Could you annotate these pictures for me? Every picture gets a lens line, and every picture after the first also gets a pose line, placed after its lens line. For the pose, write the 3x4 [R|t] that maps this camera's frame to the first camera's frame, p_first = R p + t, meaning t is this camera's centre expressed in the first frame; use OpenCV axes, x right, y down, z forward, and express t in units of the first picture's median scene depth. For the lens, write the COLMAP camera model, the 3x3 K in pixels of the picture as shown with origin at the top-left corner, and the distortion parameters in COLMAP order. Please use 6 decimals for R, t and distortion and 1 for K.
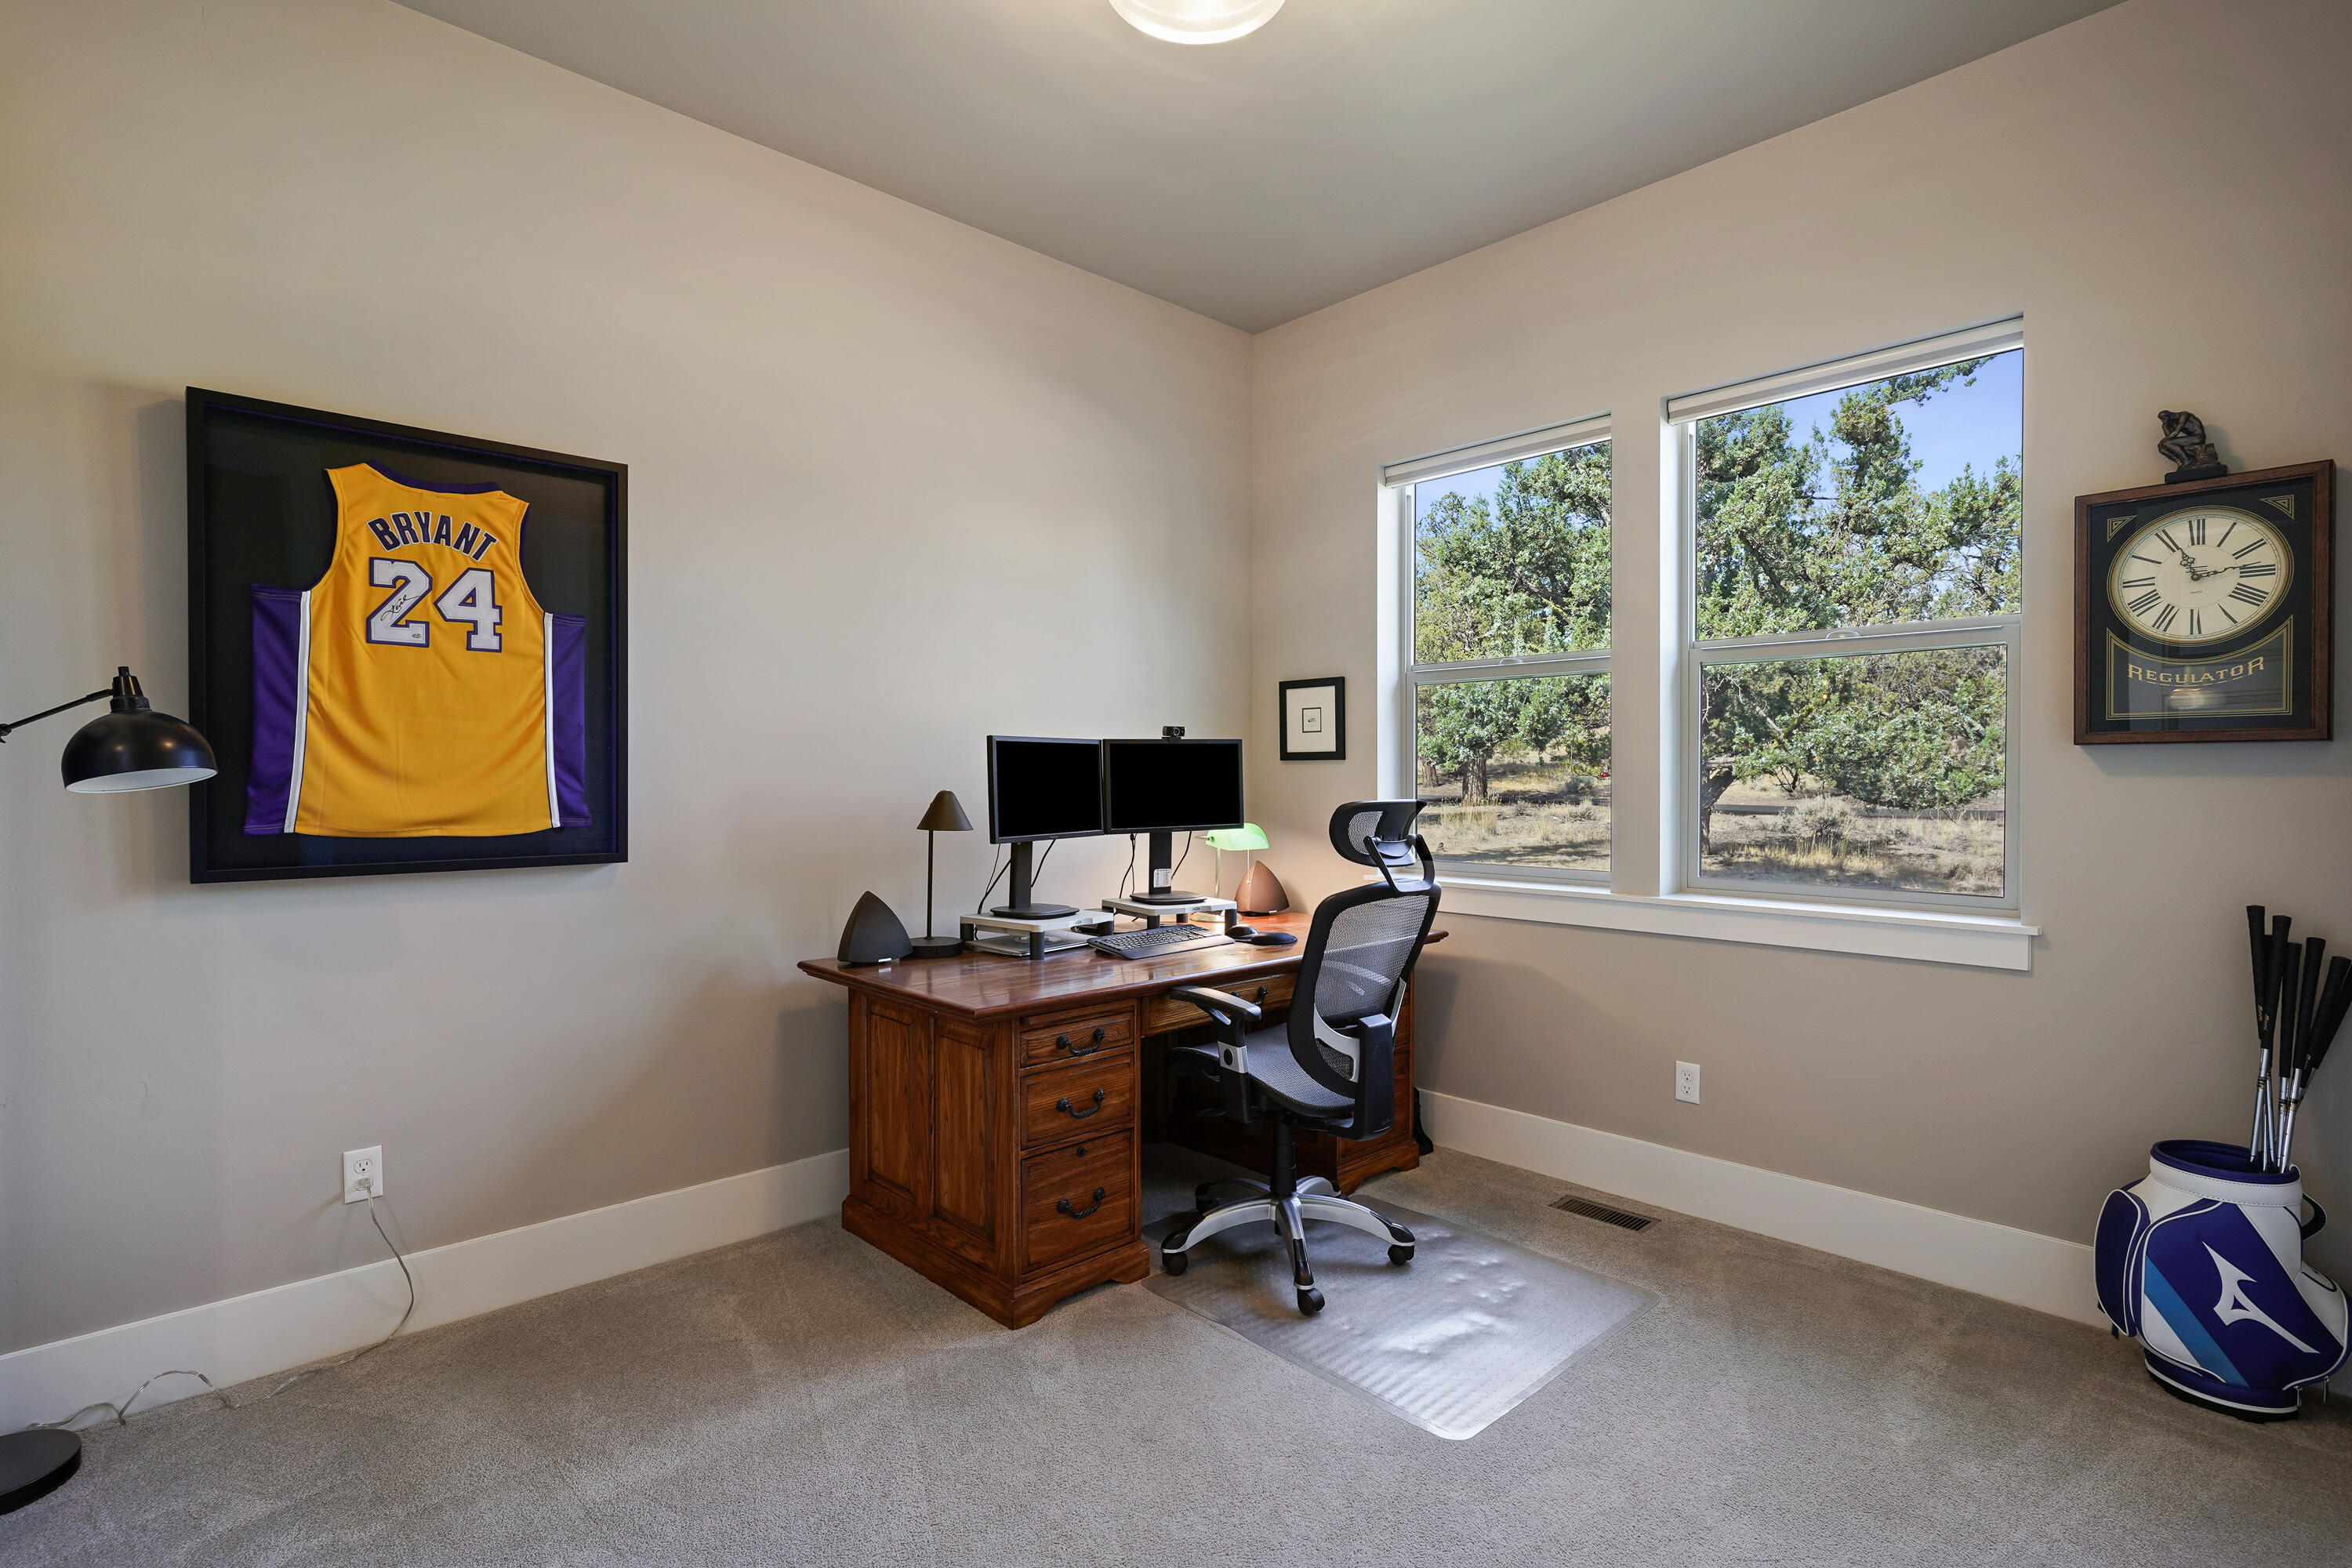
lens RADIAL K [[1149.0, 0, 1163.4], [0, 1149.0, 785.5], [0, 0, 1]] dist [-0.009121, 0.006033]
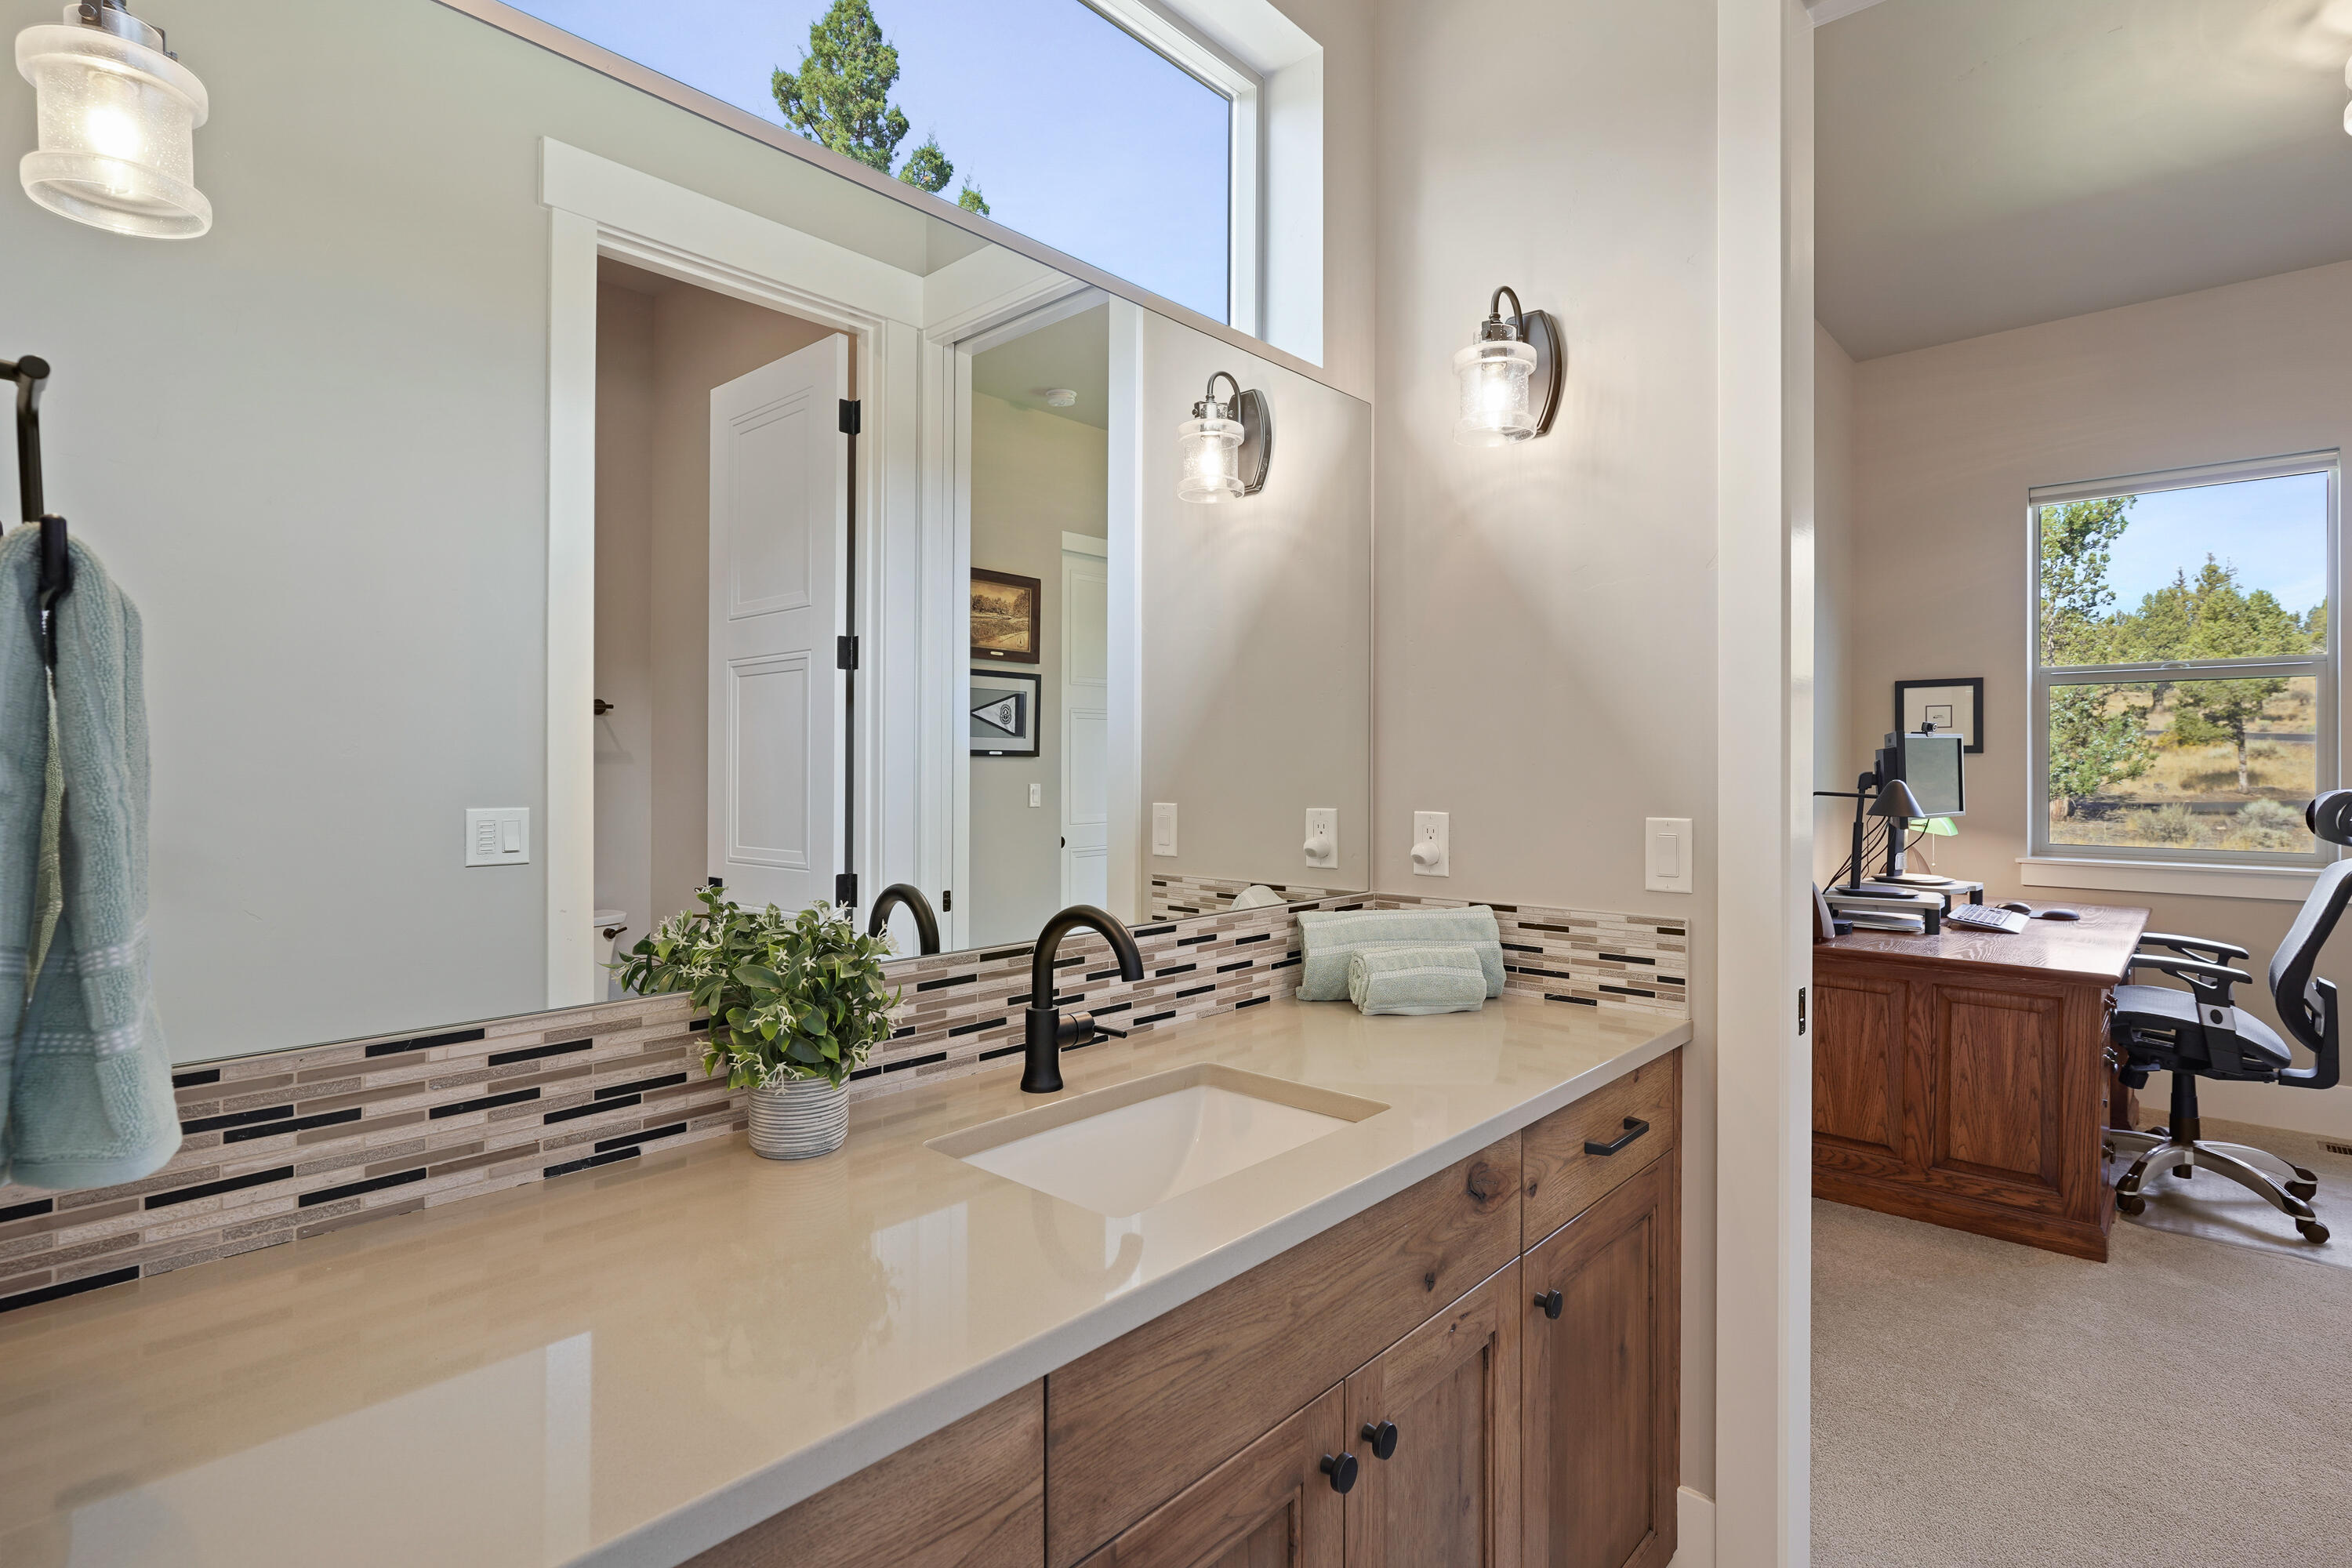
lens RADIAL K [[1149.0, 0, 1170.7], [0, 1149.0, 760.6], [0, 0, 1]] dist [-0.009121, 0.006033]
pose [[0.996781, 0.002904, 0.080124, -1.025207], [-0.001939, 0.999925, -0.012124, -0.000181], [-0.080153, 0.011930, 0.996711, -0.042891]]
